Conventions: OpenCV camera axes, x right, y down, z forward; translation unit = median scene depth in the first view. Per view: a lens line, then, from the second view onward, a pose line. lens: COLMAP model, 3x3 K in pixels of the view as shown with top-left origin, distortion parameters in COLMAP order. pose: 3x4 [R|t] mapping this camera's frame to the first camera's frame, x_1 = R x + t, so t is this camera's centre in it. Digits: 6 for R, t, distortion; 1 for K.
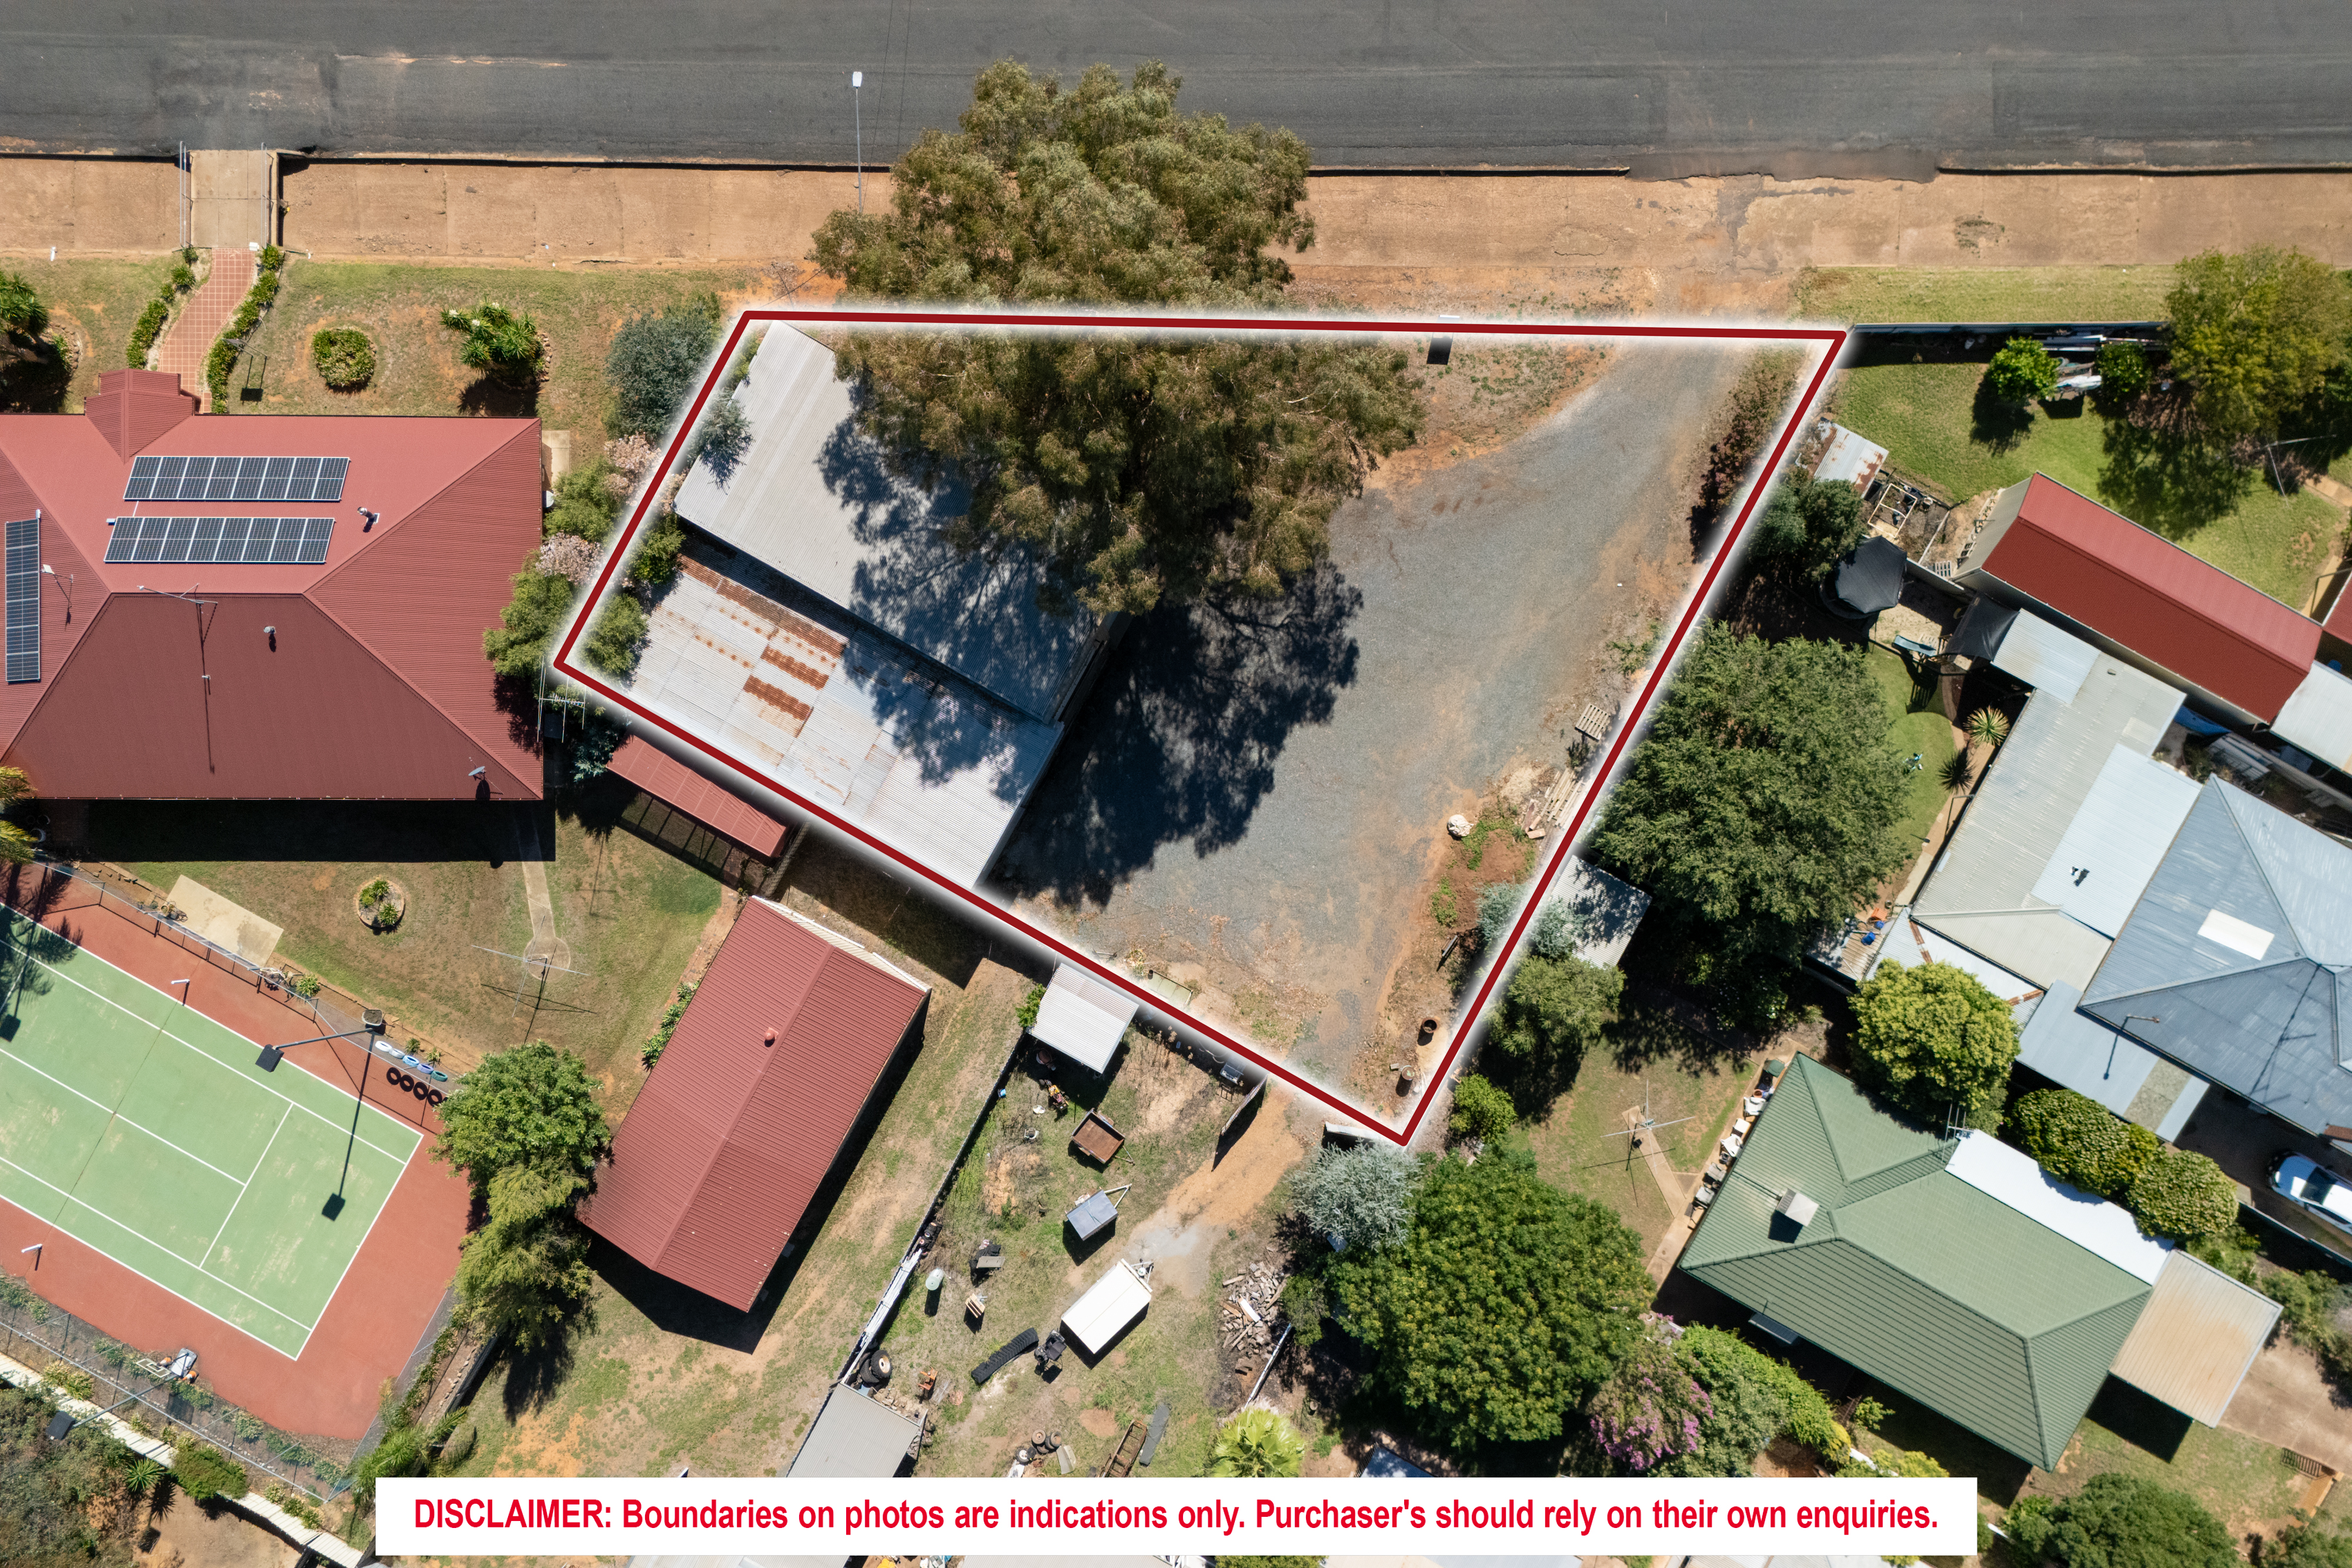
lens RADIAL K [[1569.1, 0, 1223.9], [0, 1569.1, 828.4], [0, 0, 1]] dist [0.020238, 0.000200]
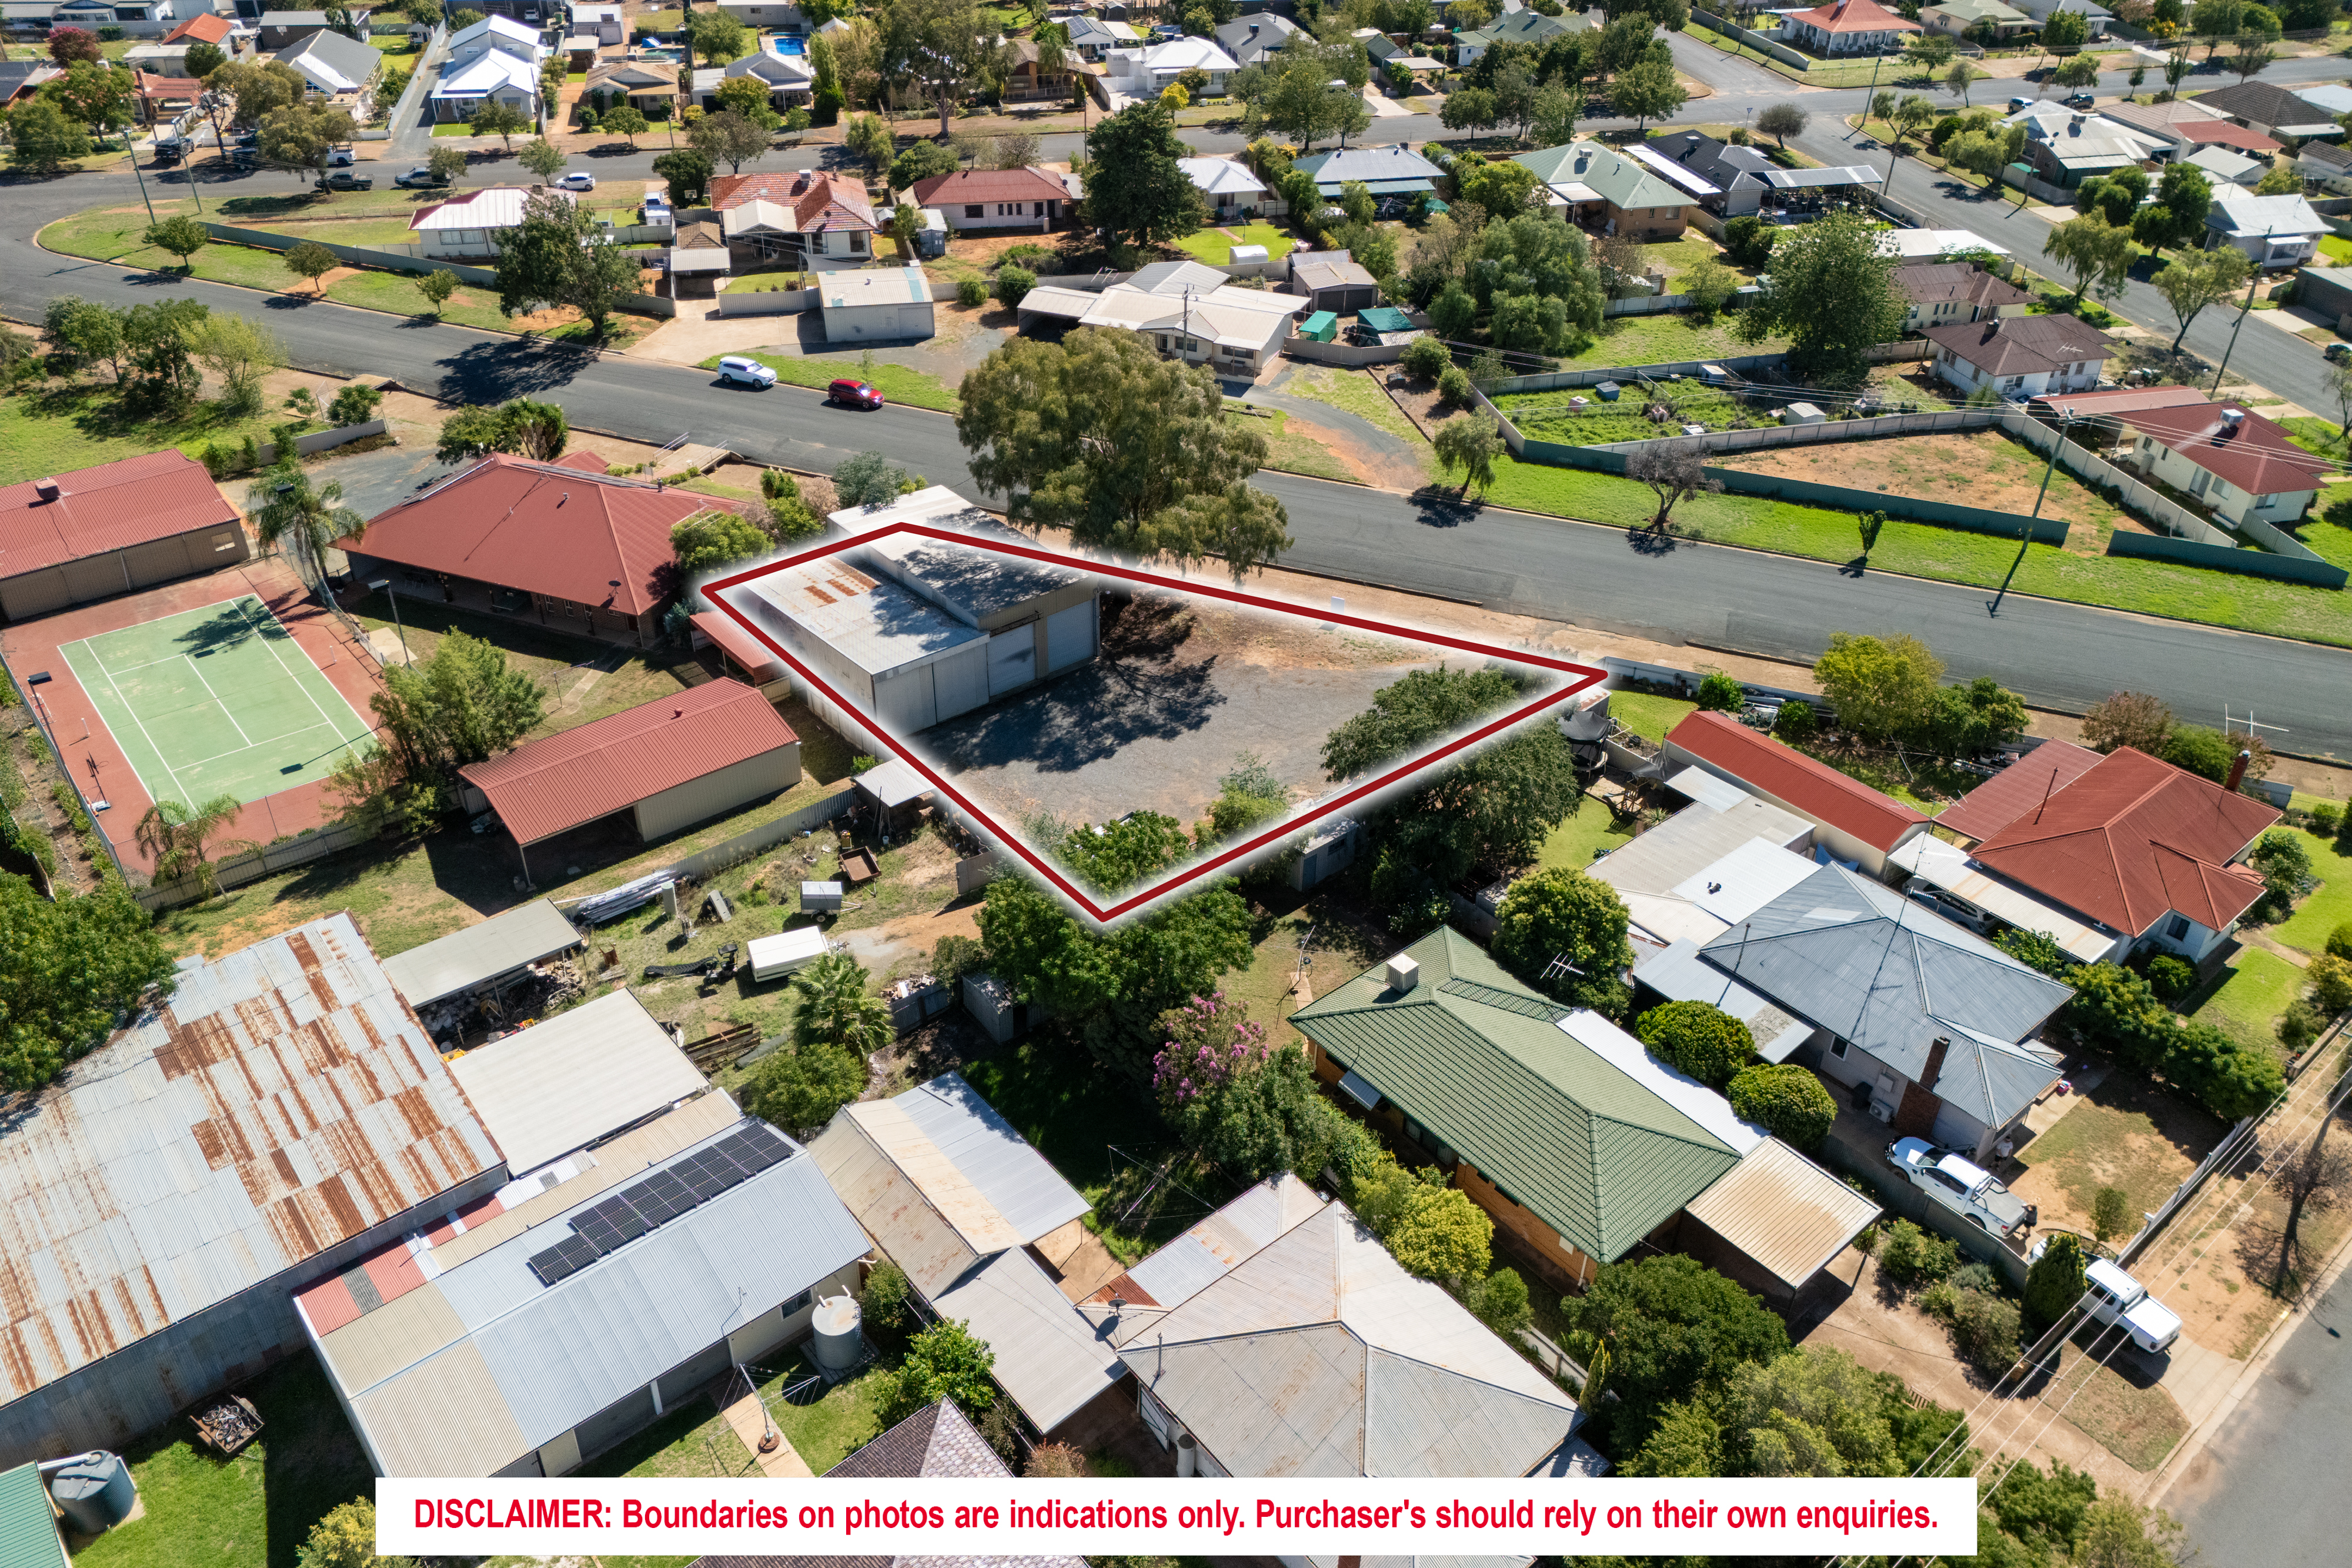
lens RADIAL K [[1740.8, 0, 1176.0], [0, 1740.8, 784.0], [0, 0, 1]] dist [0.035465, -0.001378]
pose [[0.933549, 0.222901, -0.280714, 0.498968], [-0.357261, 0.514896, -0.779260, 1.106181], [-0.029159, 0.827766, 0.560315, 0.210768]]
